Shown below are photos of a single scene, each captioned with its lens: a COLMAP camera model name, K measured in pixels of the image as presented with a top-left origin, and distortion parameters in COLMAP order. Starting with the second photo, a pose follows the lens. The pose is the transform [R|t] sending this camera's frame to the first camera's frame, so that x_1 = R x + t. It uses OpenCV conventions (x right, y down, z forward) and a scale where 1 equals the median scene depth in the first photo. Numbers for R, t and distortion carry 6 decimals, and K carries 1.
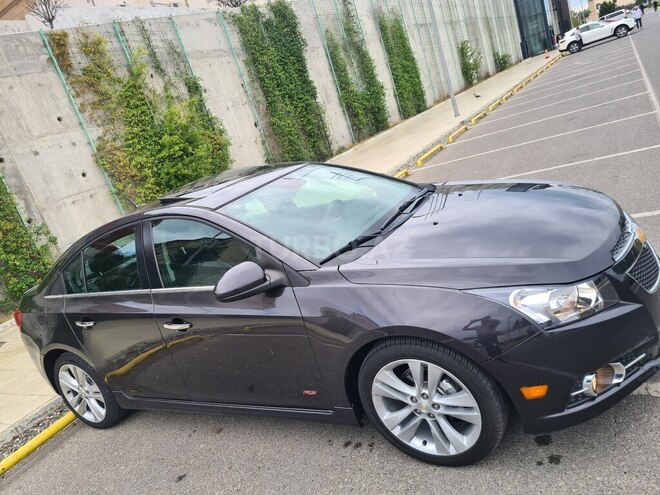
lens RADIAL K [[491.6, 0, 319.0], [0, 491.6, 254.2], [0, 0, 1]] dist [0.054475, -0.029533]
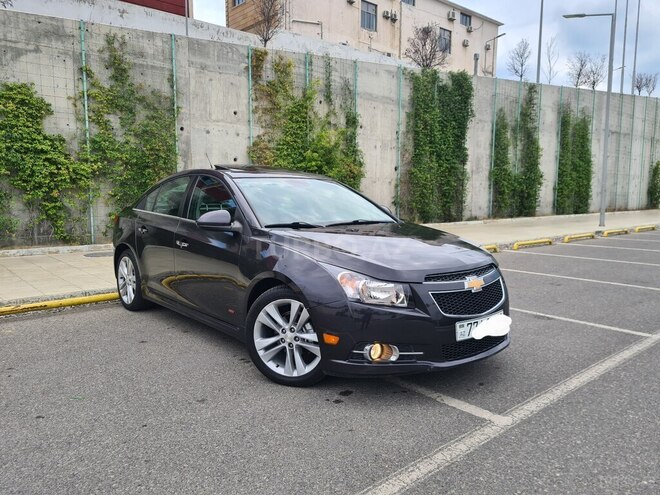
lens RADIAL K [[491.2, 0, 326.3], [0, 491.2, 245.9], [0, 0, 1]] dist [0.053677, -0.032333]
pose [[0.896878, 0.348123, -0.272800, 0.105632], [-0.375743, 0.925103, -0.054790, 0.014972], [0.233294, 0.151643, 0.960509, -0.064112]]
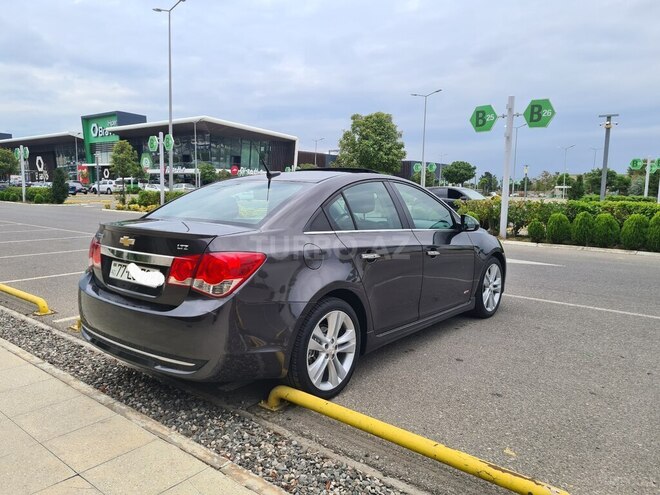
lens RADIAL K [[493.8, 0, 323.8], [0, 493.8, 250.8], [0, 0, 1]] dist [0.055964, -0.034315]
pose [[0.149316, 0.193576, 0.969656, -0.365925], [0.201423, 0.954133, -0.221494, 0.083130], [-0.968057, 0.228384, 0.103477, 0.244983]]
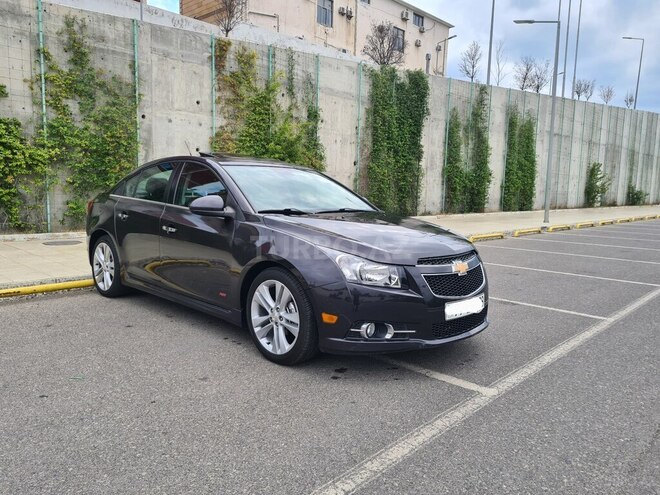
lens RADIAL K [[488.9, 0, 320.3], [0, 488.9, 244.0], [0, 0, 1]] dist [0.060856, -0.037080]
pose [[0.913713, 0.358719, -0.190915, 0.089489], [-0.378851, 0.921911, -0.080948, 0.028474], [0.146969, 0.146291, 0.978263, -0.076822]]
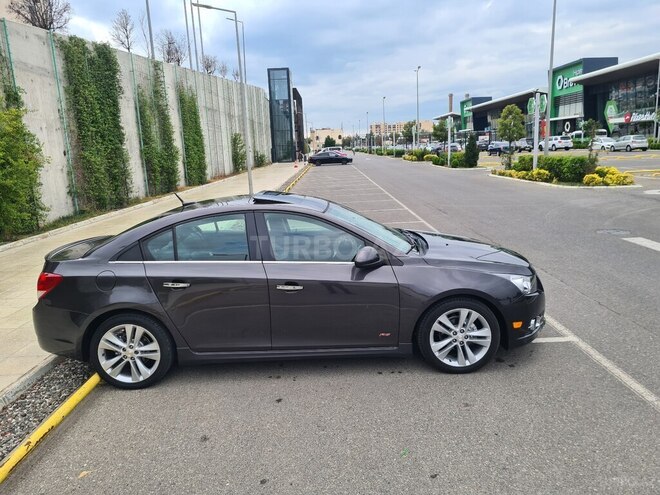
lens RADIAL K [[491.9, 0, 327.2], [0, 491.9, 247.1], [0, 0, 1]] dist [0.055102, -0.027065]
pose [[0.838224, 0.173898, 0.516855, -0.197818], [-0.084631, 0.977792, -0.191730, 0.061539], [-0.538719, 0.116971, 0.834326, -0.049565]]
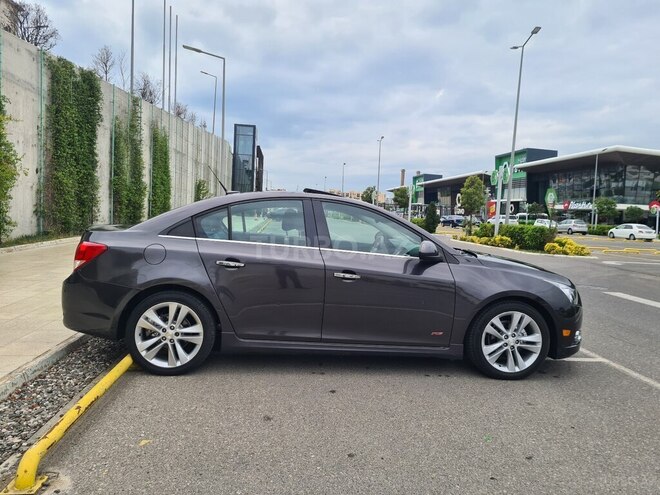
lens RADIAL K [[493.8, 0, 323.8], [0, 493.8, 250.8], [0, 0, 1]] dist [0.055964, -0.034315]
pose [[0.764819, 0.302304, 0.568915, -0.238829], [-0.135595, 0.938826, -0.316576, 0.109740], [-0.629814, 0.164981, 0.759023, -0.001242]]
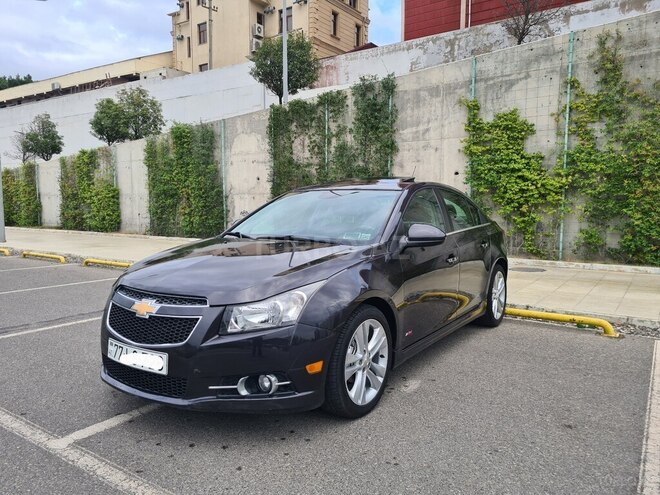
lens RADIAL K [[490.1, 0, 325.8], [0, 490.1, 248.1], [0, 0, 1]] dist [0.058387, -0.031008]
pose [[-0.076044, 0.394607, -0.915698, 0.278061], [-0.248836, 0.881790, 0.400659, -0.126186], [0.965556, 0.258326, 0.031138, 0.231575]]
